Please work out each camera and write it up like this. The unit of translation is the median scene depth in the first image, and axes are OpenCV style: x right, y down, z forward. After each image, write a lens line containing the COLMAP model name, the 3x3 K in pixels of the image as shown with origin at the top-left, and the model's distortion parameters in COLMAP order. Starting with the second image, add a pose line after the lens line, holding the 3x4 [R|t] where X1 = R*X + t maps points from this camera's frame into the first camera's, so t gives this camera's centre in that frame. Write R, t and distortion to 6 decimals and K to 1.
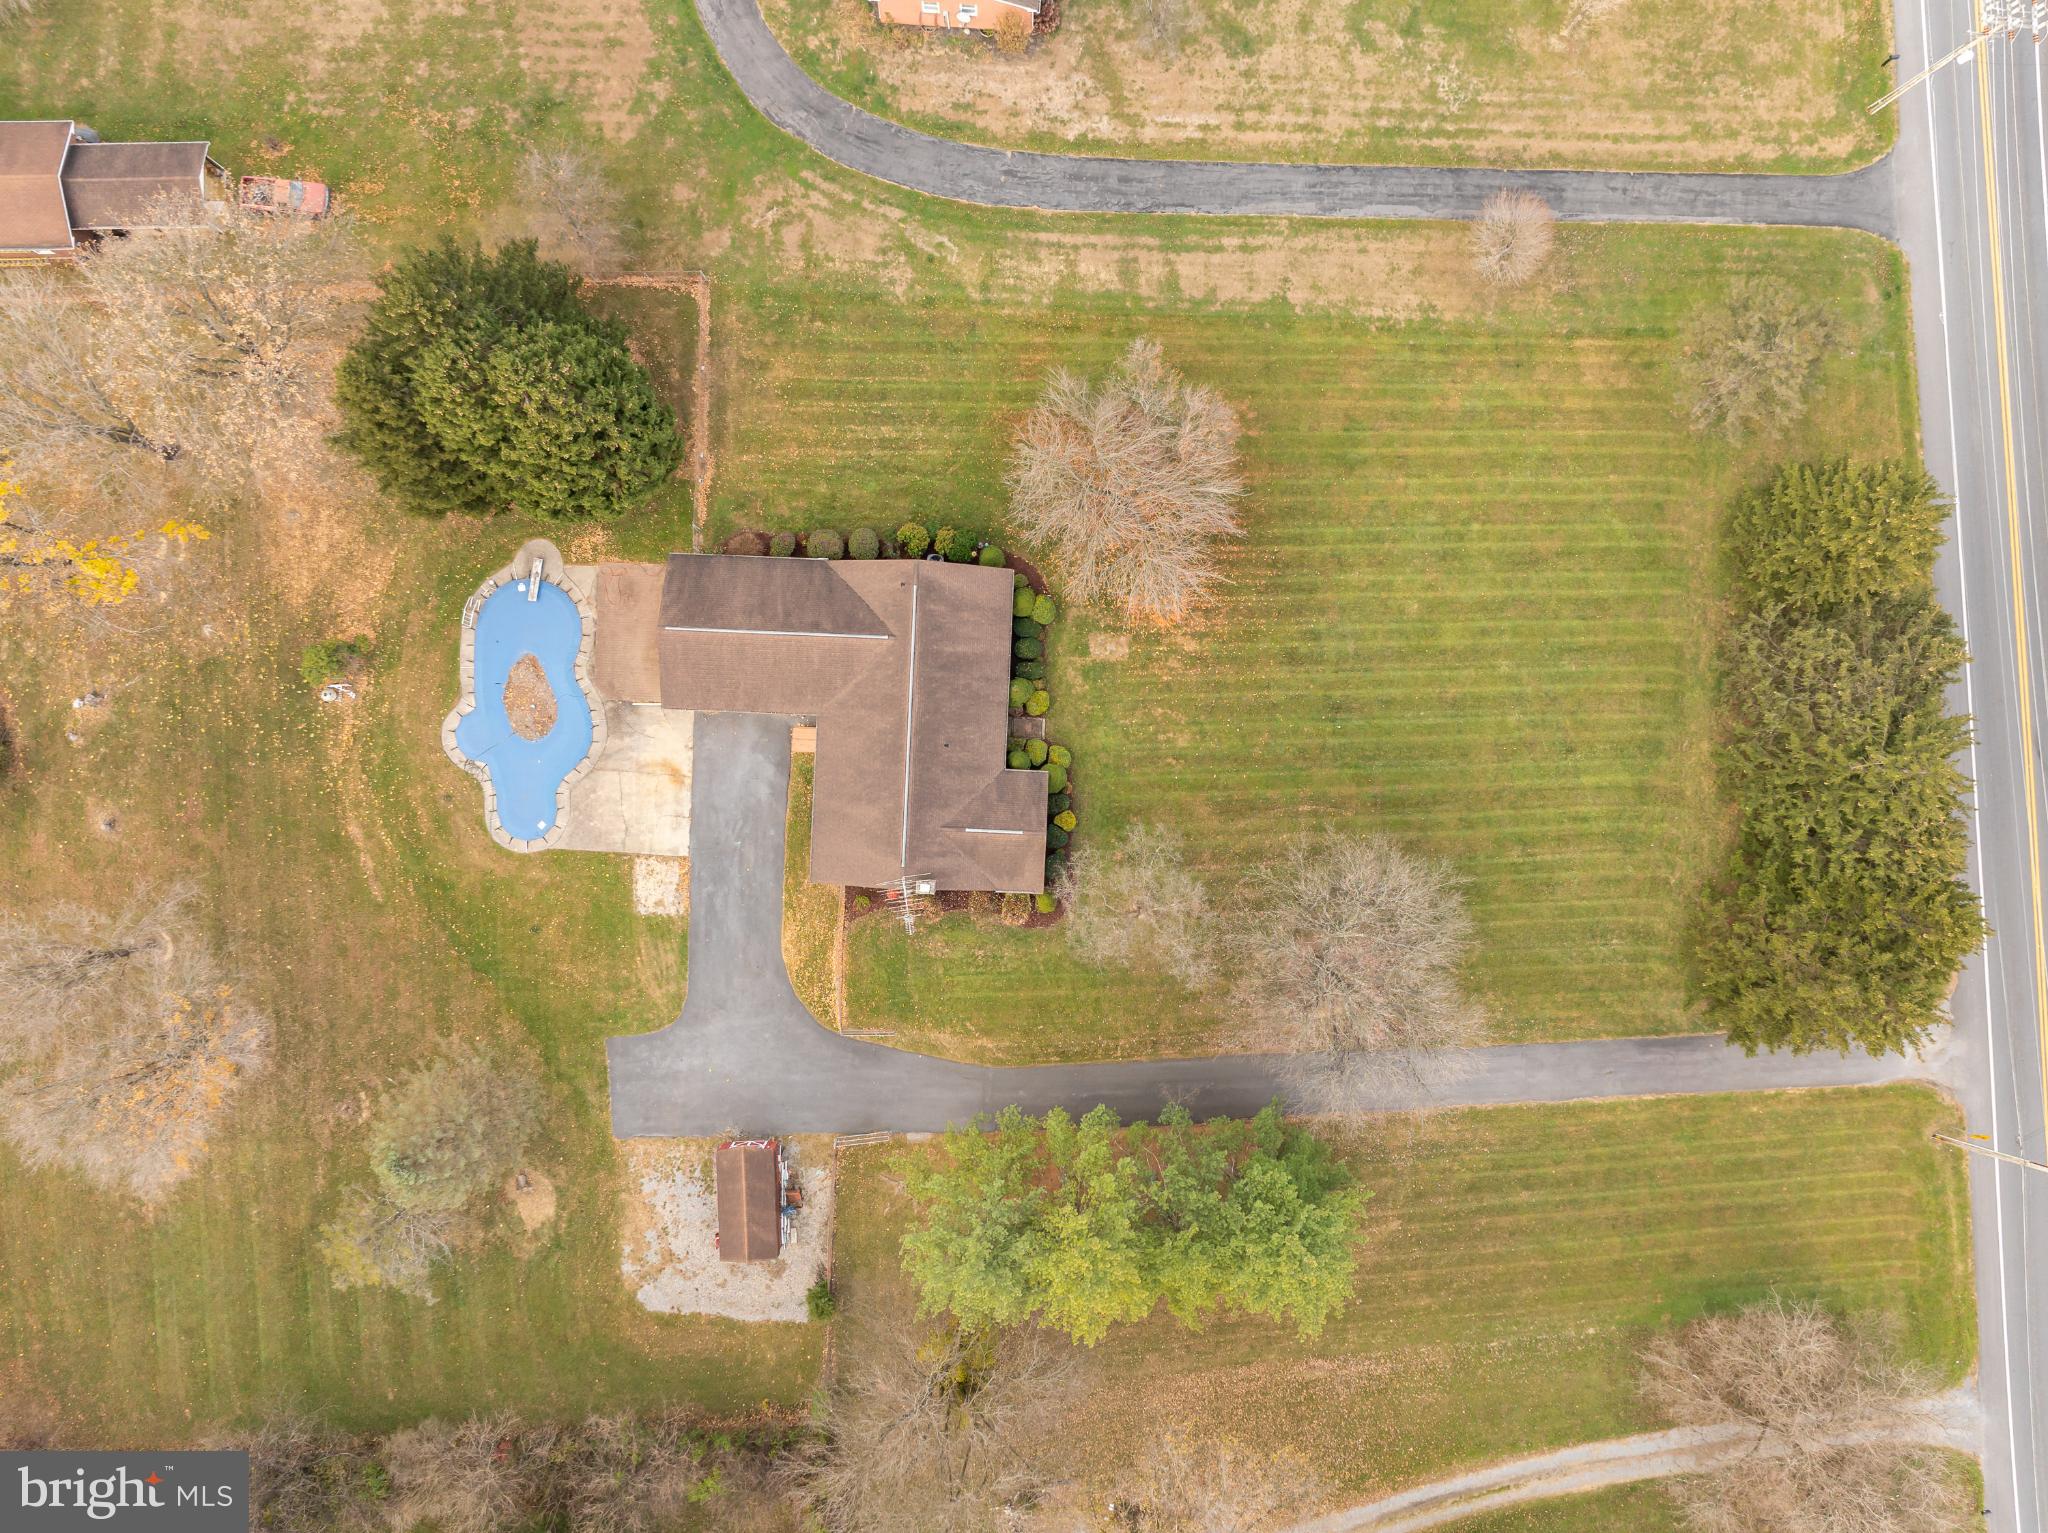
lens RADIAL K [[1453.3, 0, 1037.7], [0, 1453.3, 762.0], [0, 0, 1]] dist [-0.037889, 0.003046]
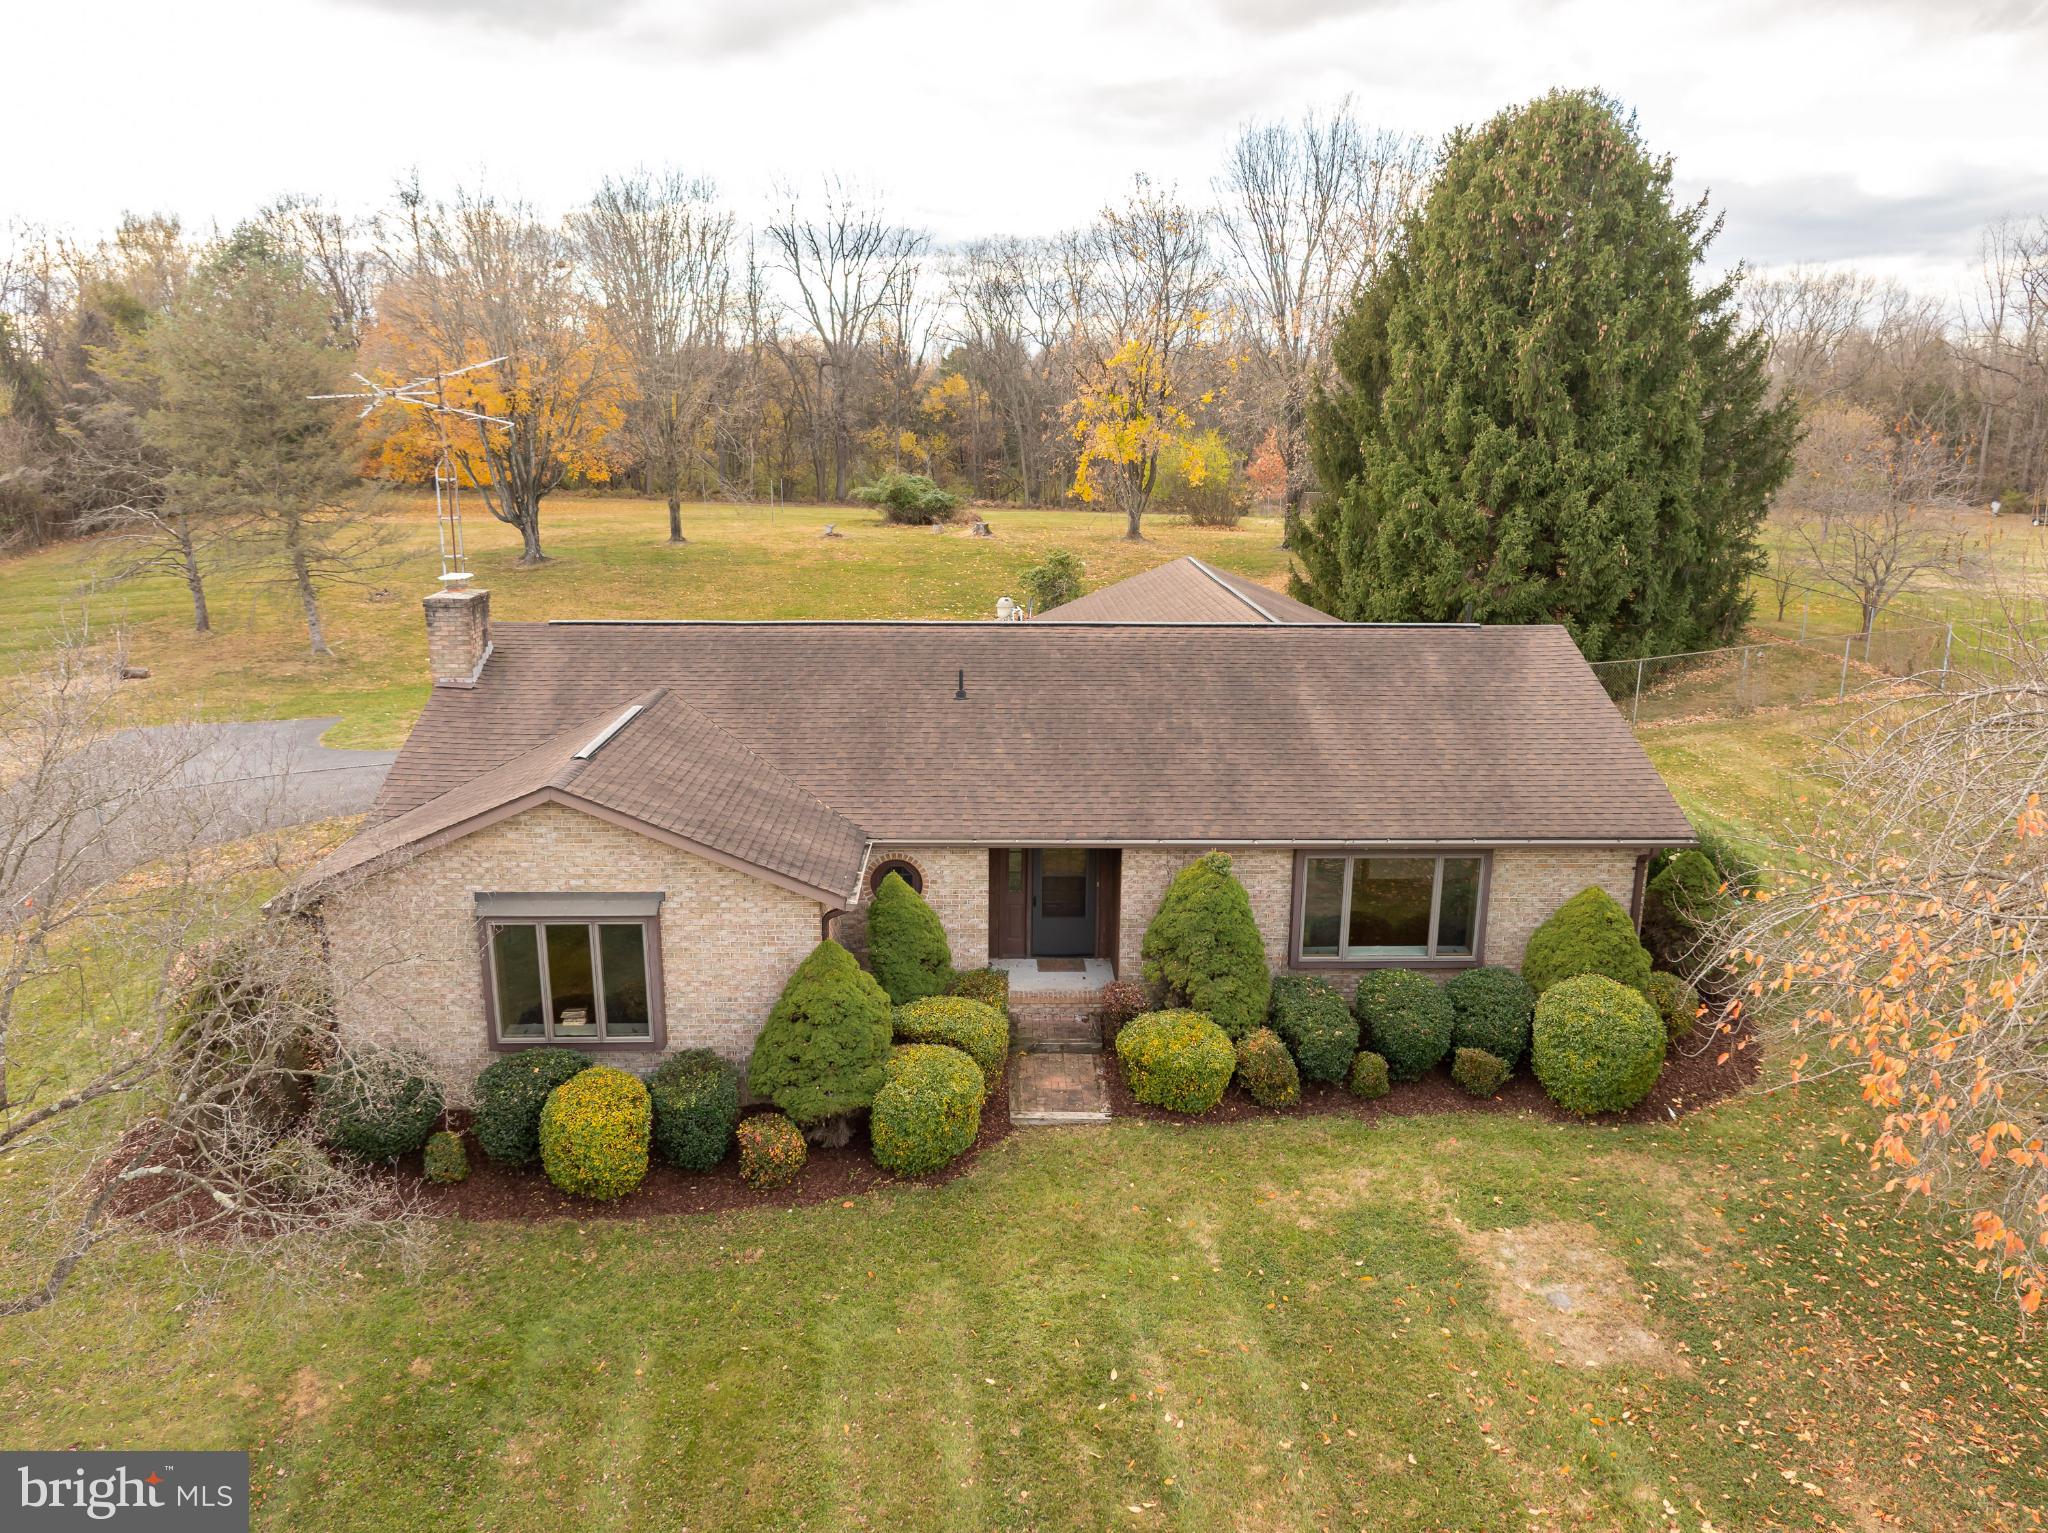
lens RADIAL K [[1453.3, 0, 1025.0], [0, 1453.3, 762.6], [0, 0, 1]] dist [-0.037889, 0.003046]
pose [[0.077213, 0.227024, -0.970824, 0.199501], [-0.997015, 0.017891, -0.075112, -0.002481], [0.000316, 0.973725, 0.227727, 0.905414]]
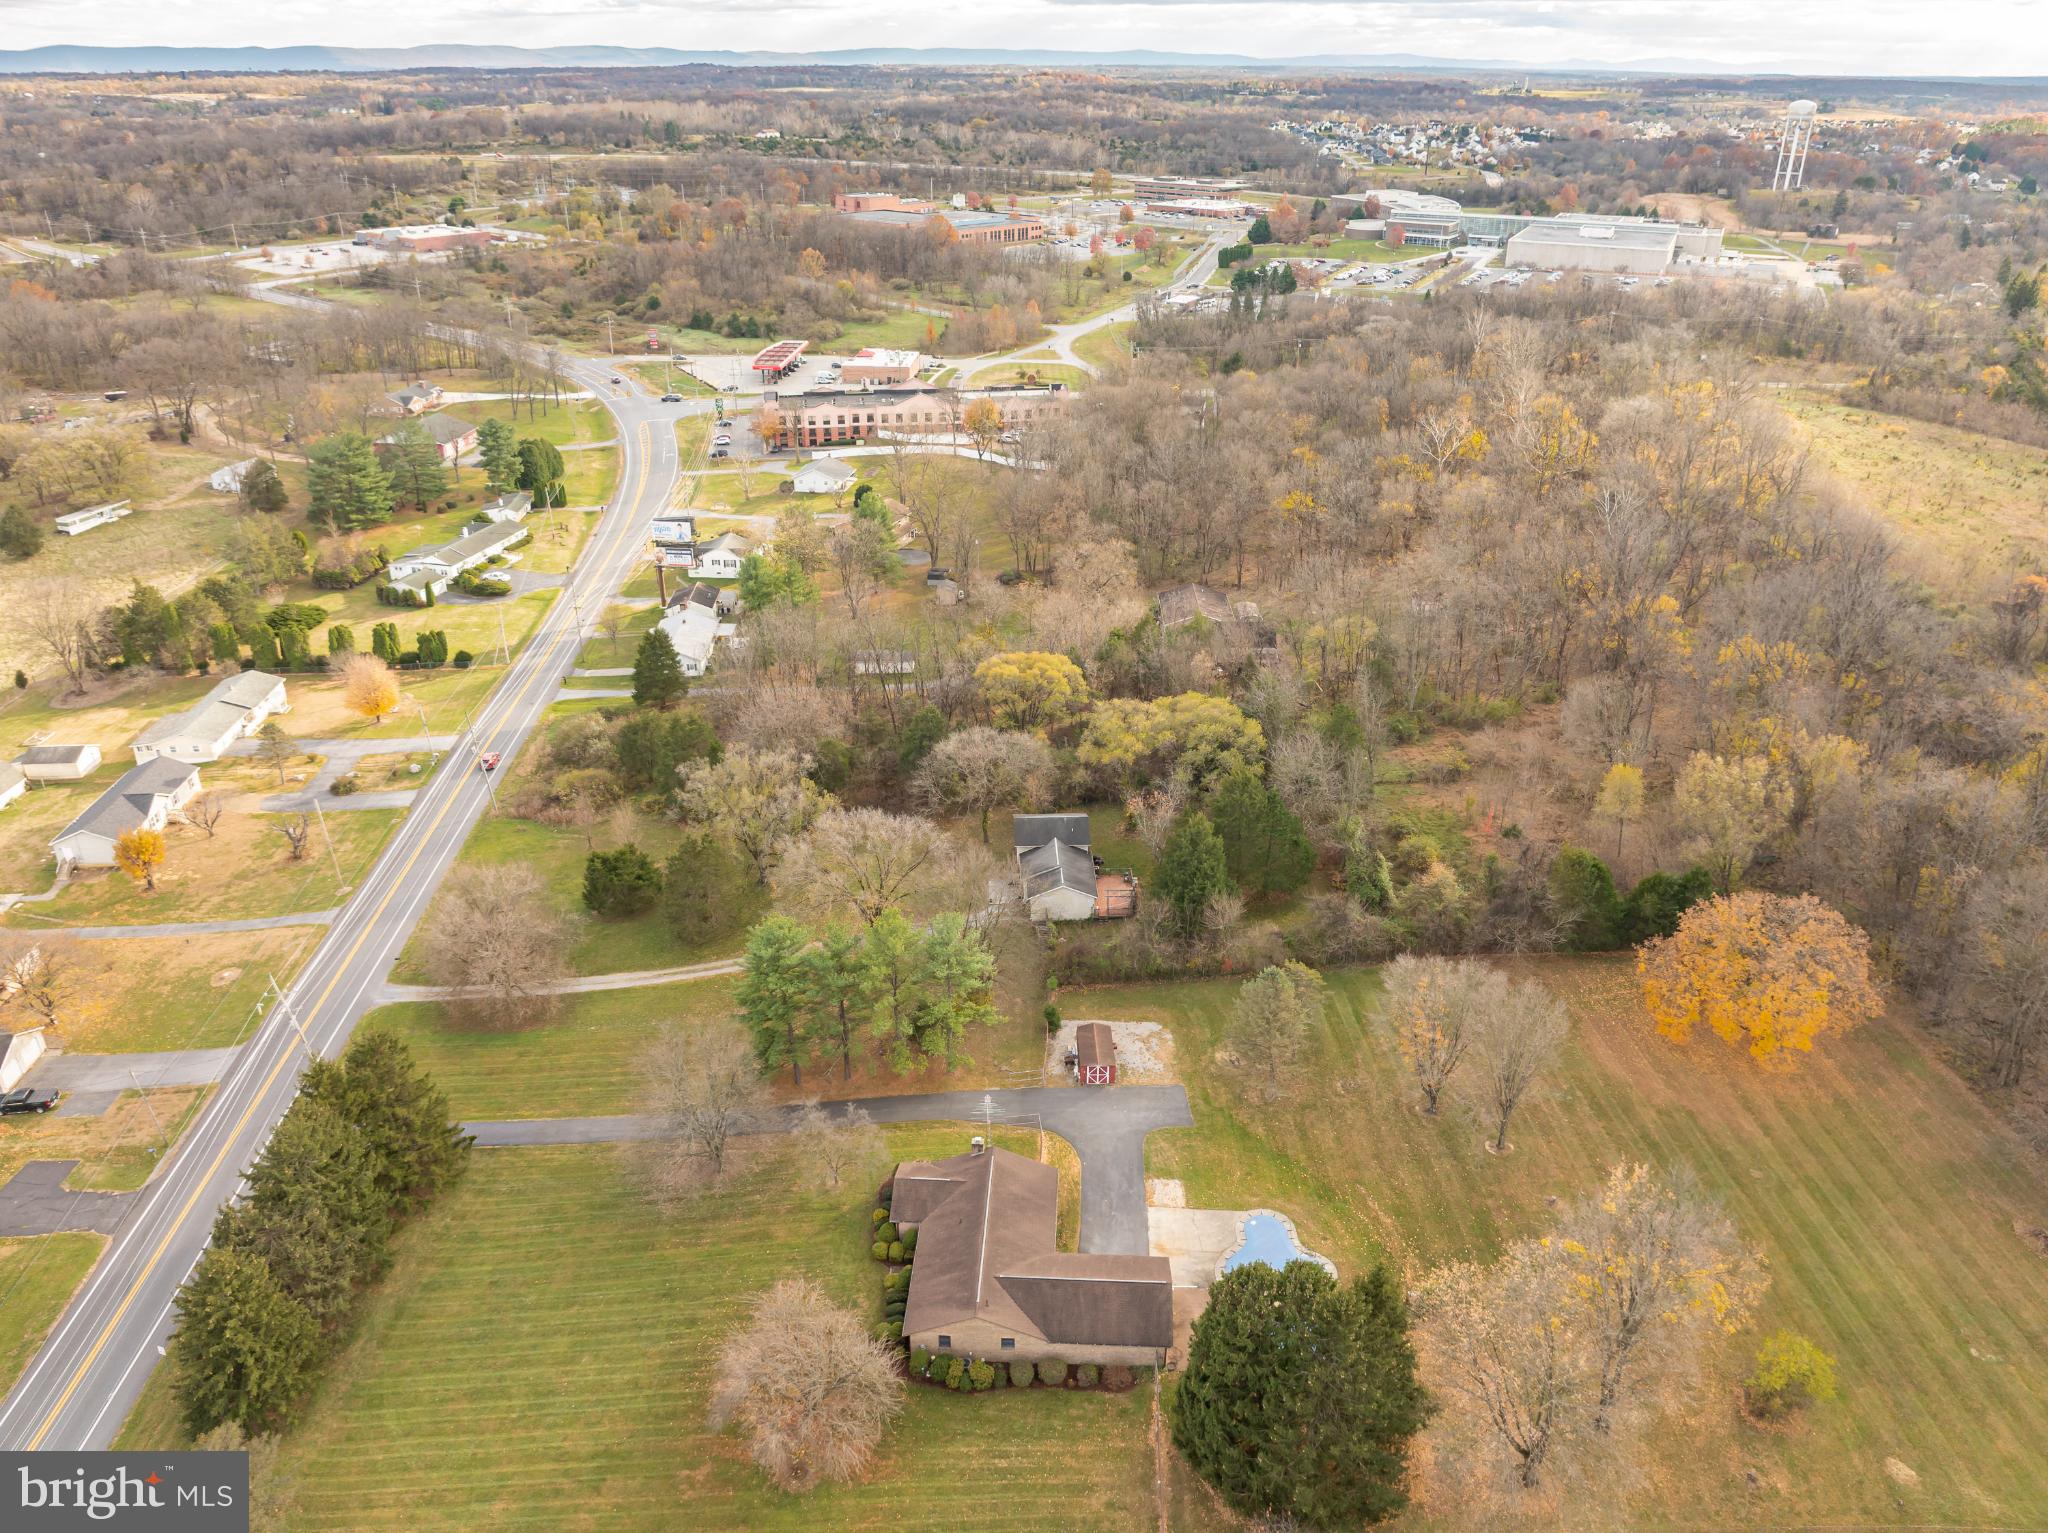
lens RADIAL K [[1453.3, 0, 1024.1], [0, 1453.3, 762.3], [0, 0, 1]] dist [-0.037889, 0.003046]
pose [[-0.999791, -0.020413, -0.001492, -0.108743], [0.007464, -0.431492, 0.902086, -1.030098], [-0.019058, 0.901886, 0.431554, -0.004839]]
